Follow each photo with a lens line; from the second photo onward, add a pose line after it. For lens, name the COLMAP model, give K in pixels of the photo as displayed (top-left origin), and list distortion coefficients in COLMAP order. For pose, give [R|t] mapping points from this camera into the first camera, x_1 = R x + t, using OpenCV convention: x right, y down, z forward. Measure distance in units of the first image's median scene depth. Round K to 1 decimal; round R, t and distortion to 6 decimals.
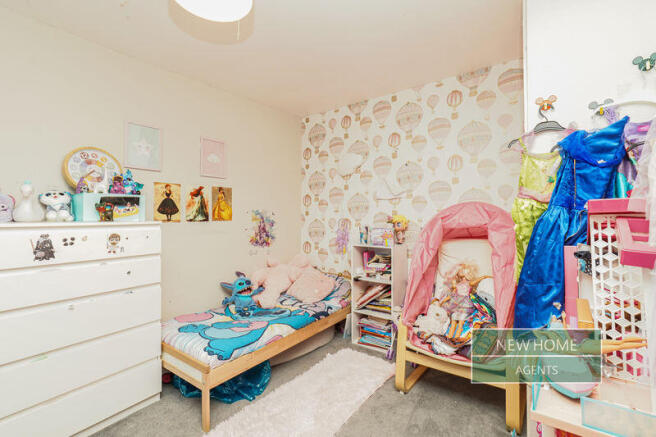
lens RADIAL K [[302.3, 0, 323.9], [0, 302.3, 213.3], [0, 0, 1]] dist [-0.000346, 0.000787]
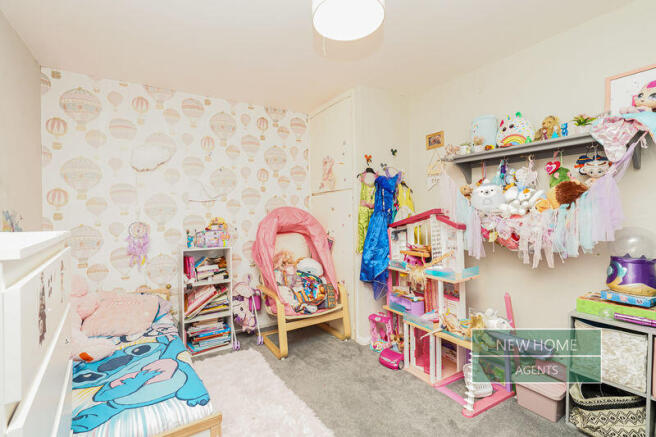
lens RADIAL K [[302.3, 0, 323.2], [0, 302.3, 218.0], [0, 0, 1]] dist [-0.000346, 0.000787]
pose [[0.357086, -0.012695, 0.933985, -0.715302], [0.007441, 0.999915, 0.010746, 0.001207], [-0.934042, 0.003112, 0.357150, 0.340109]]
